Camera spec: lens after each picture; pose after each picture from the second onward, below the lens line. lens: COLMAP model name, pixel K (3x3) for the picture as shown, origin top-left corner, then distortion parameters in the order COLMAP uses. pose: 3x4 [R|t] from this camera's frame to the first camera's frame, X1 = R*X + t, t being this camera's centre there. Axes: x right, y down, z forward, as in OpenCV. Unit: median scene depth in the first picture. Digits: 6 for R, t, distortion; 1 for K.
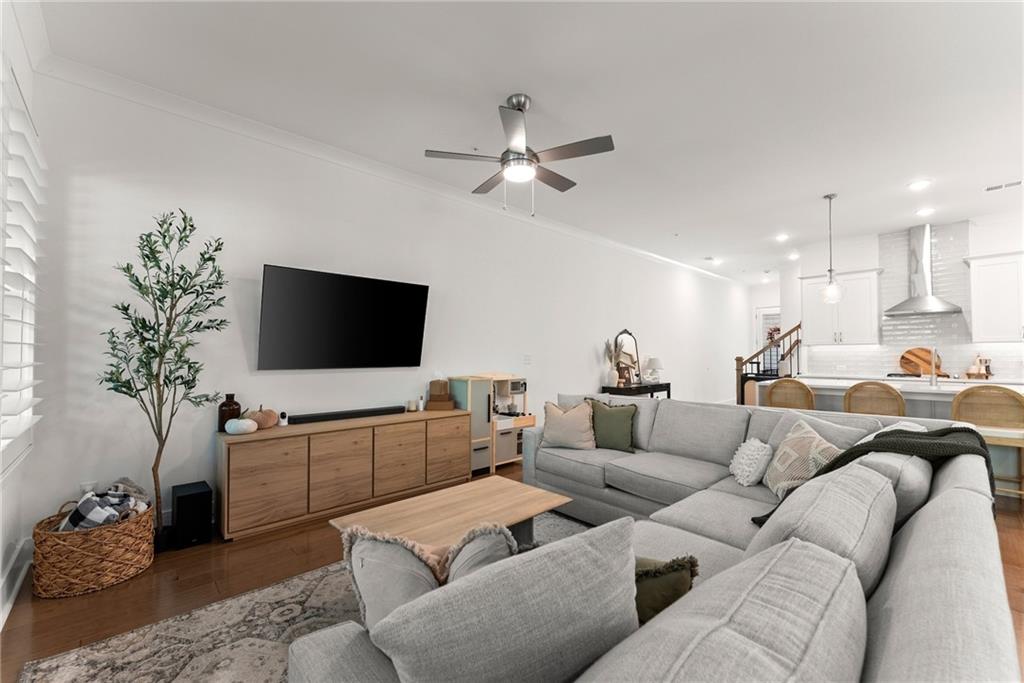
lens RADIAL K [[413.8, 0, 511.4], [0, 413.8, 347.1], [0, 0, 1]] dist [-0.000340, 0.000173]
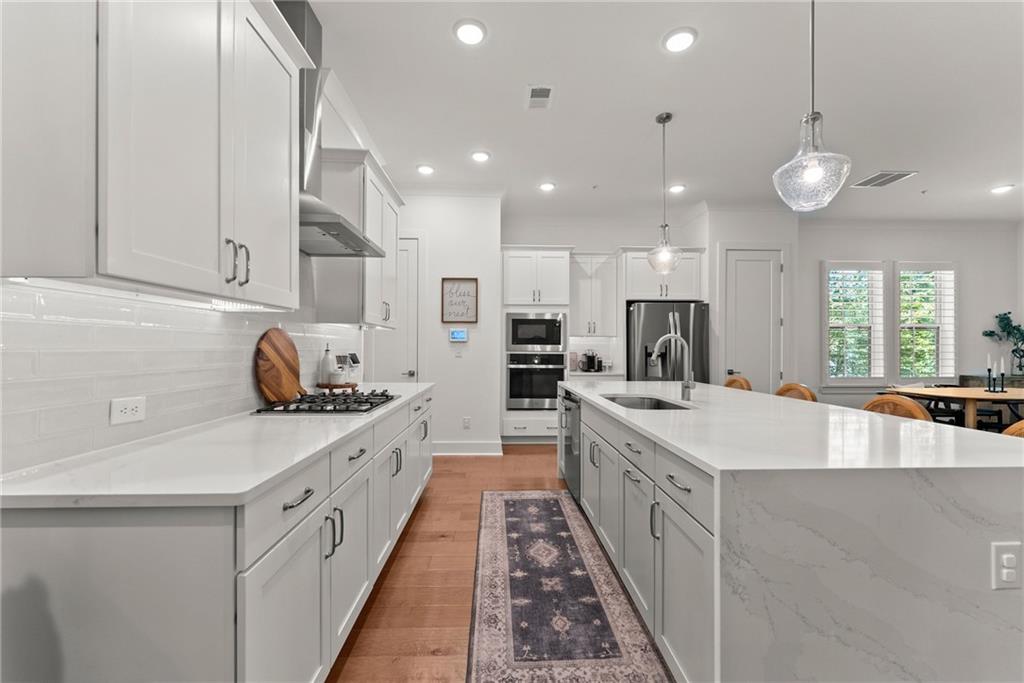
lens RADIAL K [[415.9, 0, 513.4], [0, 415.9, 345.3], [0, 0, 1]] dist [0.000523, 0.000136]
pose [[-0.761360, 0.002762, 0.648323, 1.182353], [-0.016715, 0.999575, -0.023887, 0.047010], [-0.648113, -0.029023, -0.760991, 2.317570]]
